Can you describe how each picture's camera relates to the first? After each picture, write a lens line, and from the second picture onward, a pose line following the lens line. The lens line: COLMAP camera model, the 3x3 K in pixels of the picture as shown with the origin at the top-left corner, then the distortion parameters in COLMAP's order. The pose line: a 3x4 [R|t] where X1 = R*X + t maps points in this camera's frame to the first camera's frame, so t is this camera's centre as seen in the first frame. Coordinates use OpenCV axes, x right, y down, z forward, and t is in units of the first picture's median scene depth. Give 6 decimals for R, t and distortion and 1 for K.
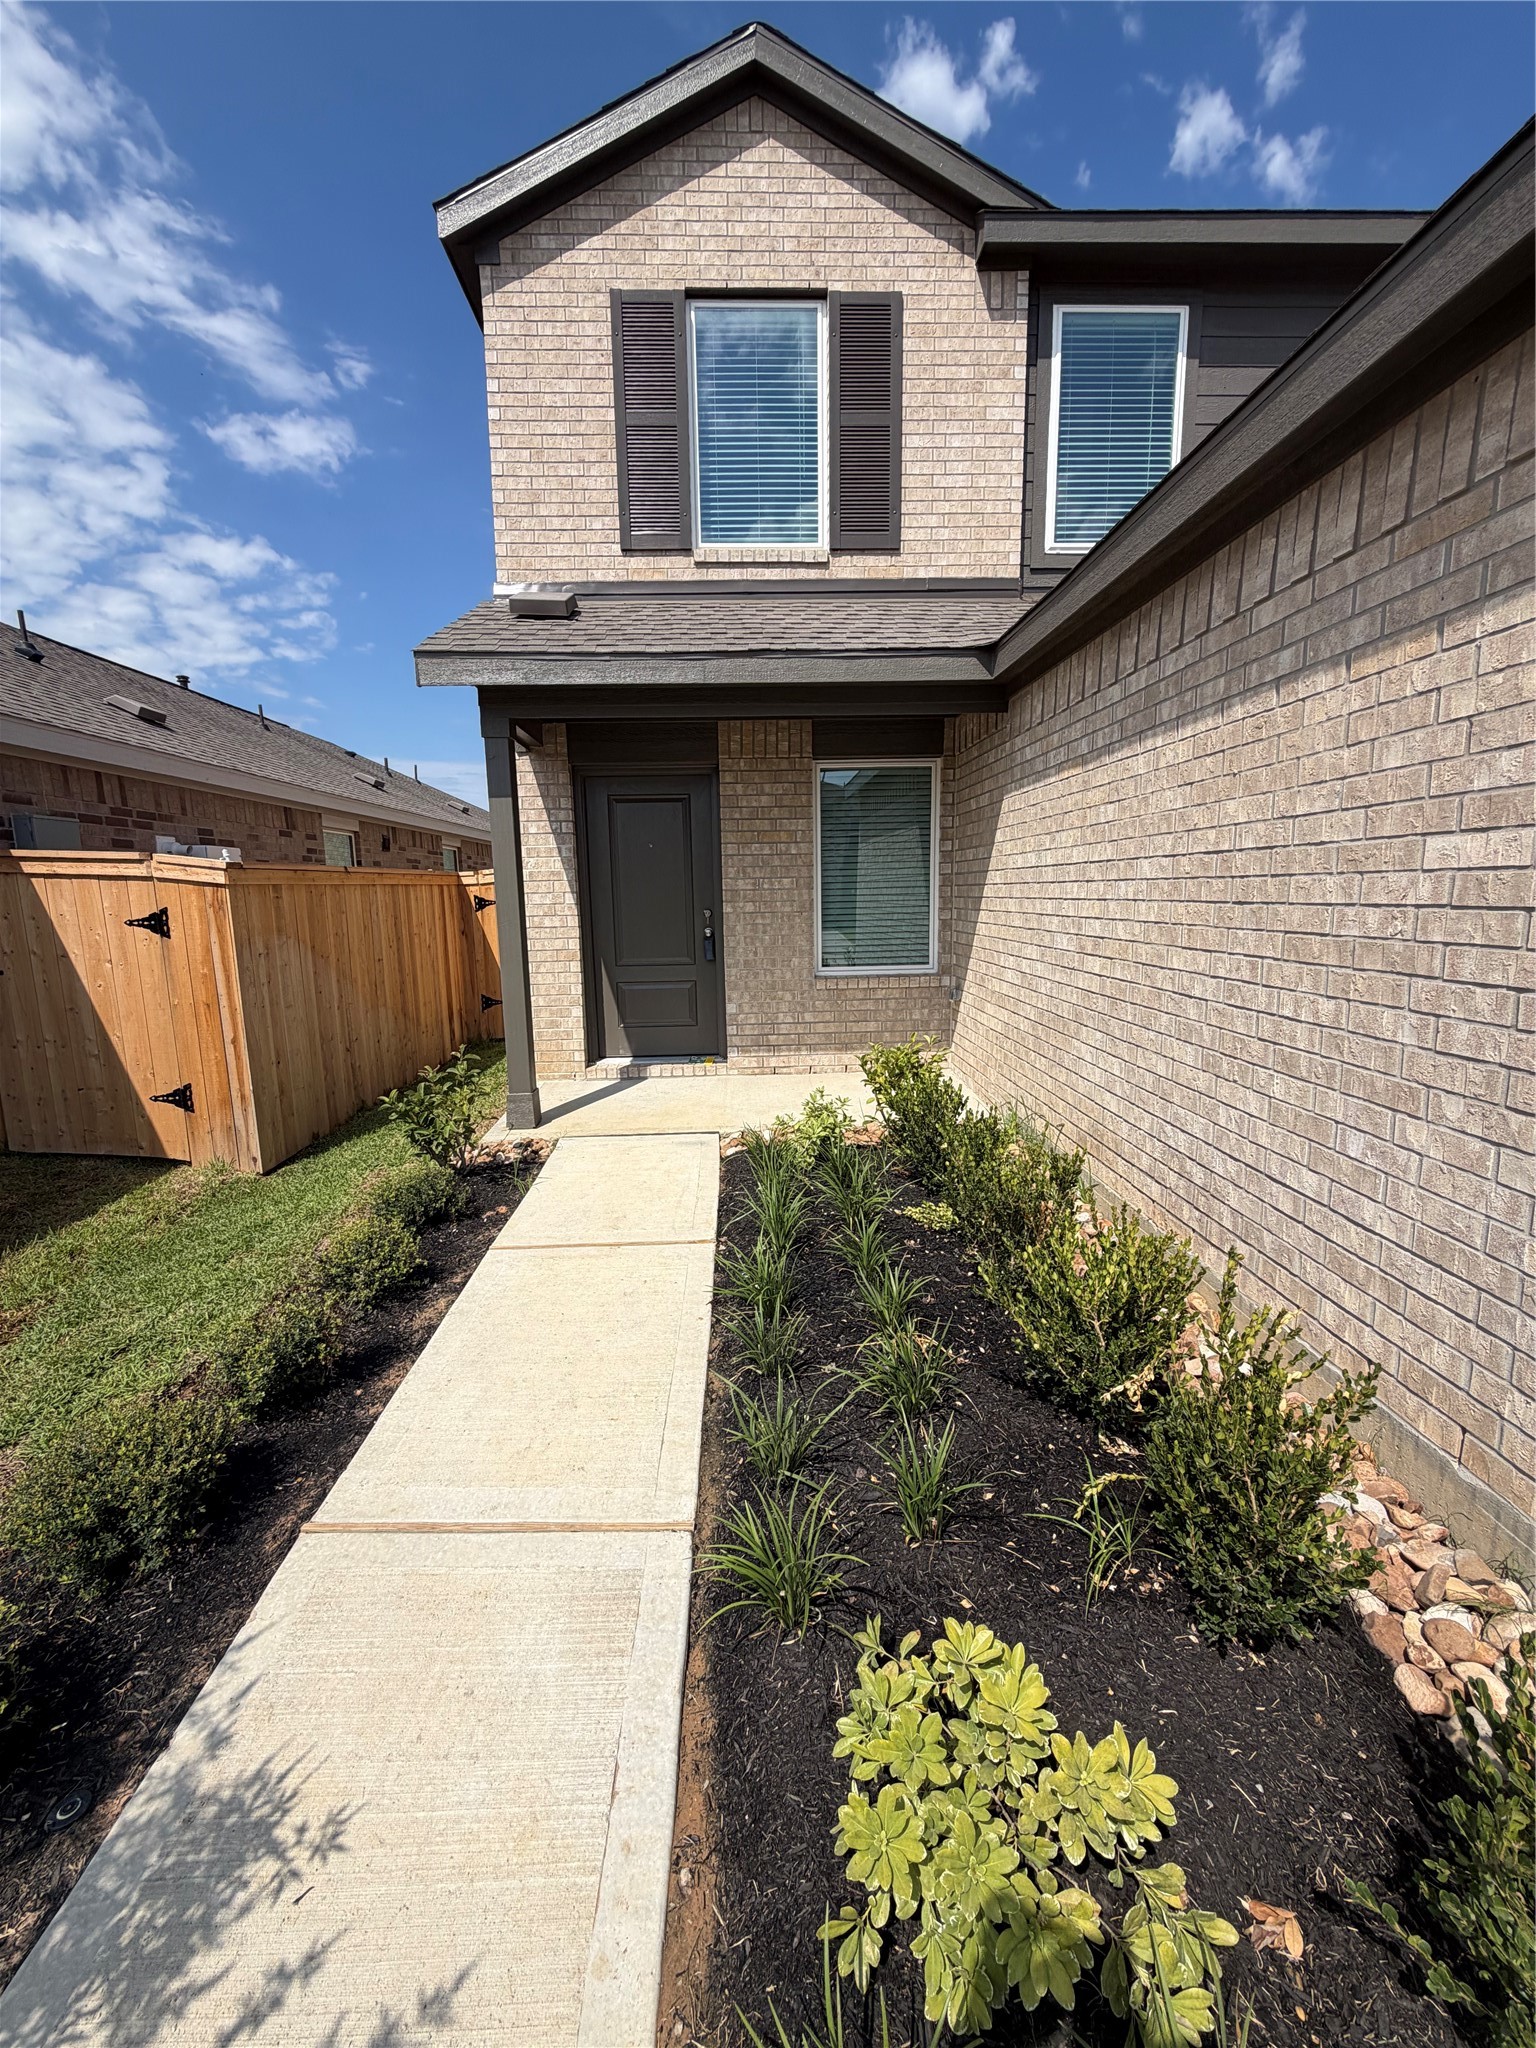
lens RADIAL K [[825.3, 0, 768.0], [0, 825.3, 1024.0], [0, 0, 1]] dist [0.003008, 0.000249]
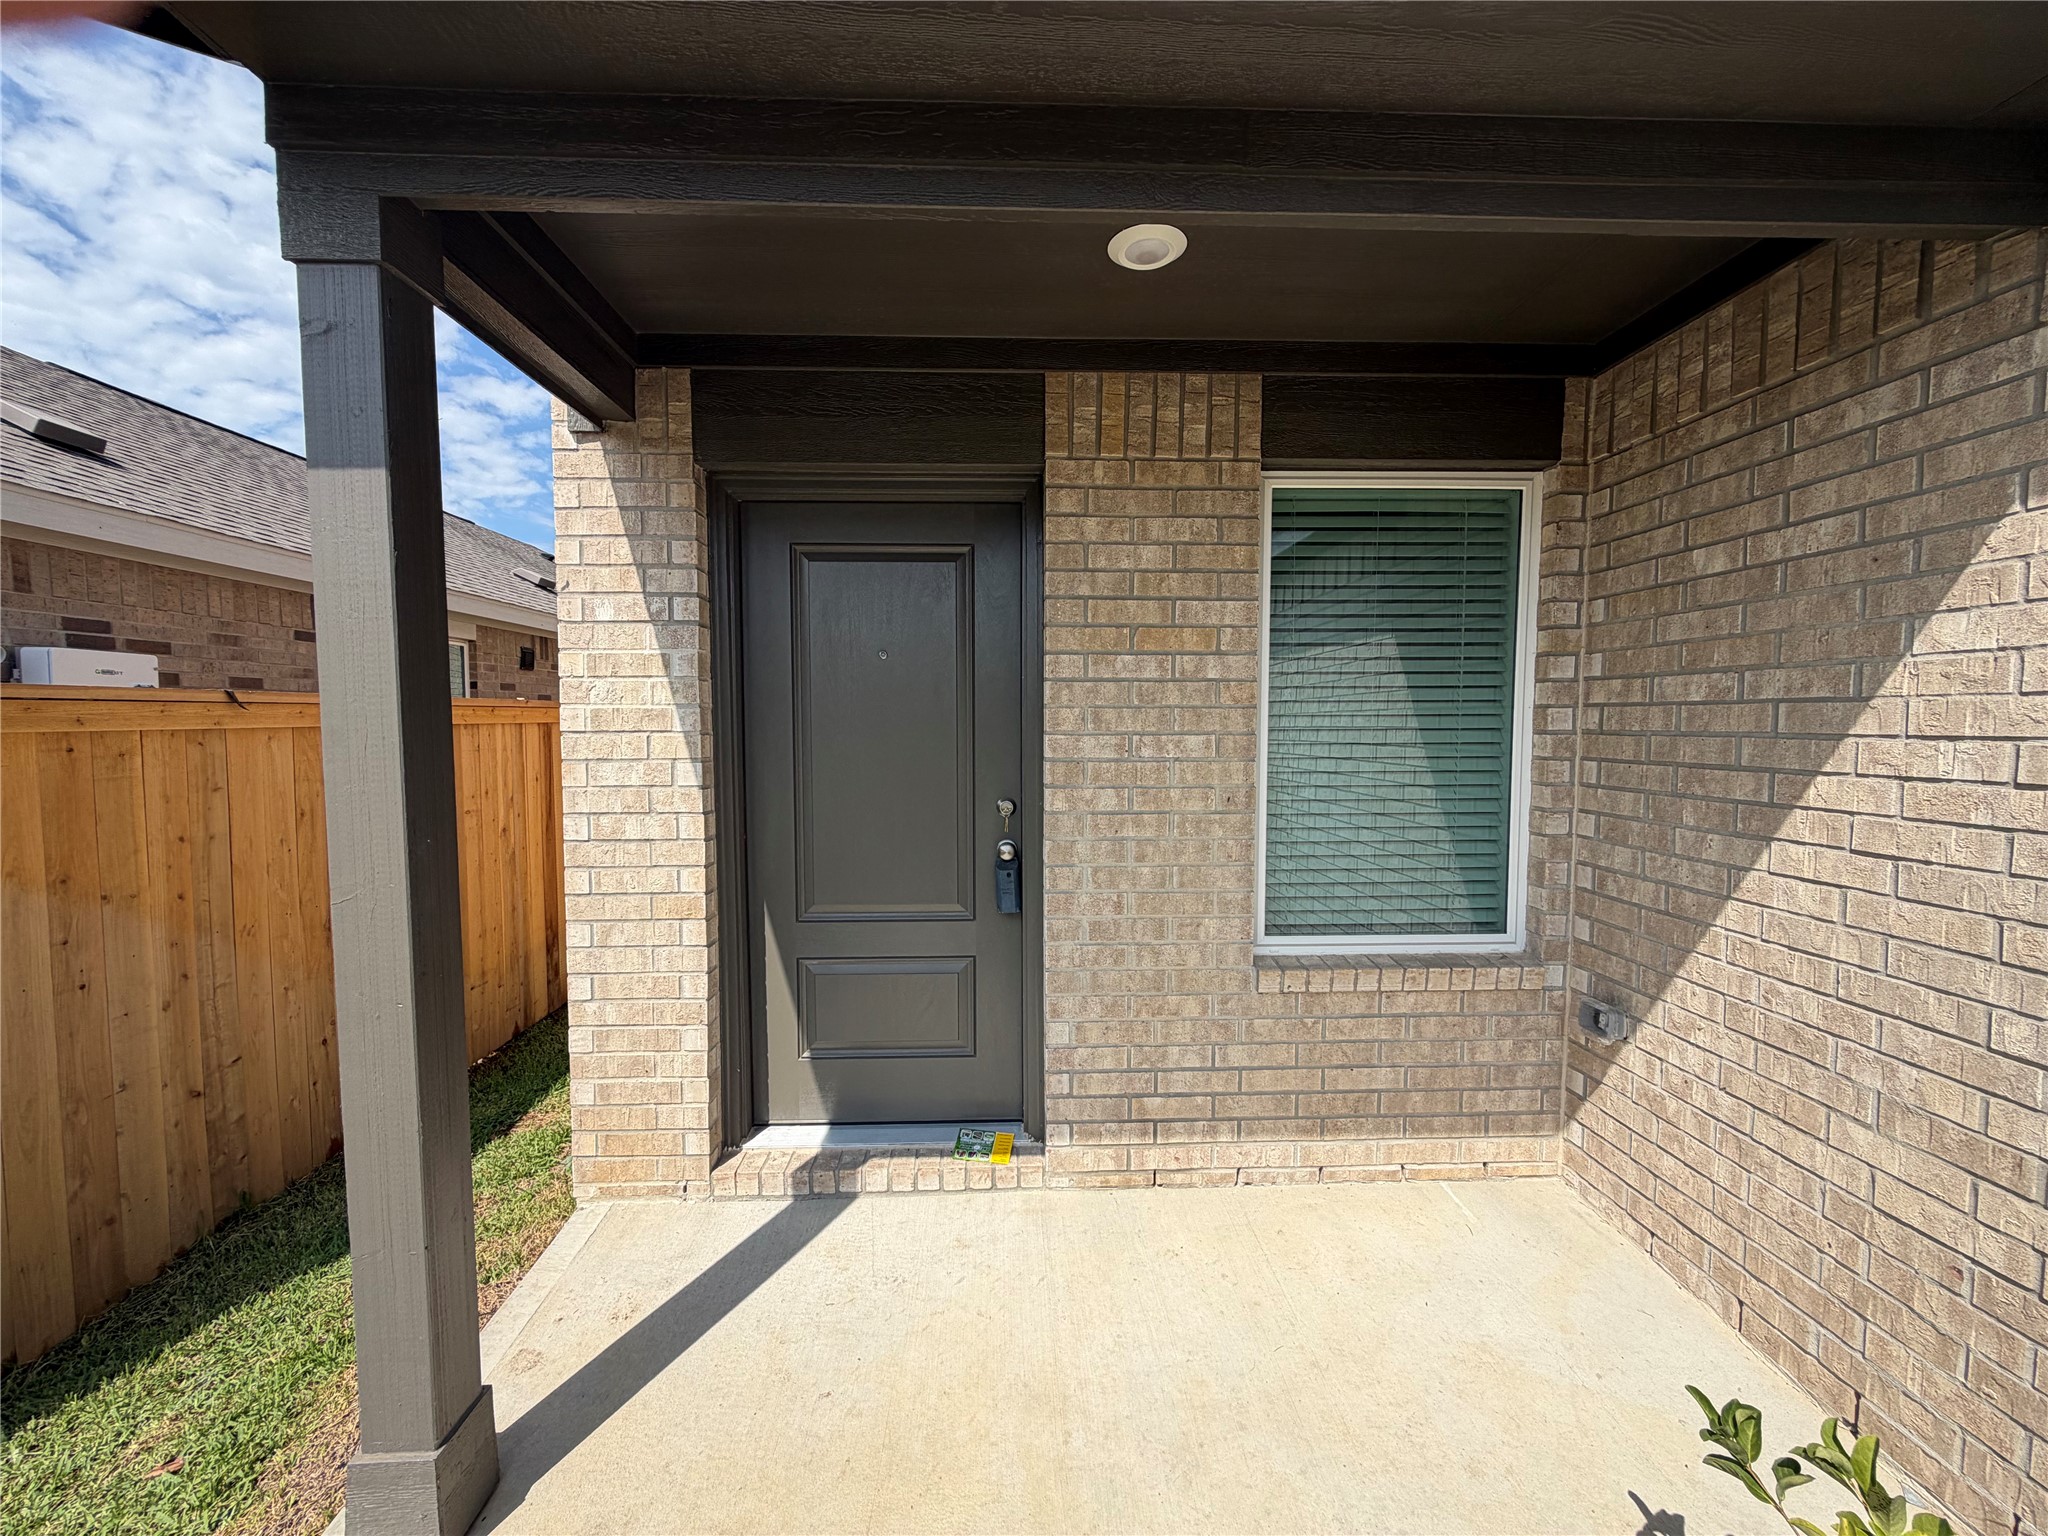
lens RADIAL K [[818.6, 0, 1018.4], [0, 818.6, 771.9], [0, 0, 1]] dist [-0.001902, -0.000085]
pose [[0.999842, 0.017717, -0.001695, -0.067395], [-0.017798, 0.995149, -0.096753, -0.112917], [-0.000028, 0.096768, 0.995307, 0.568404]]
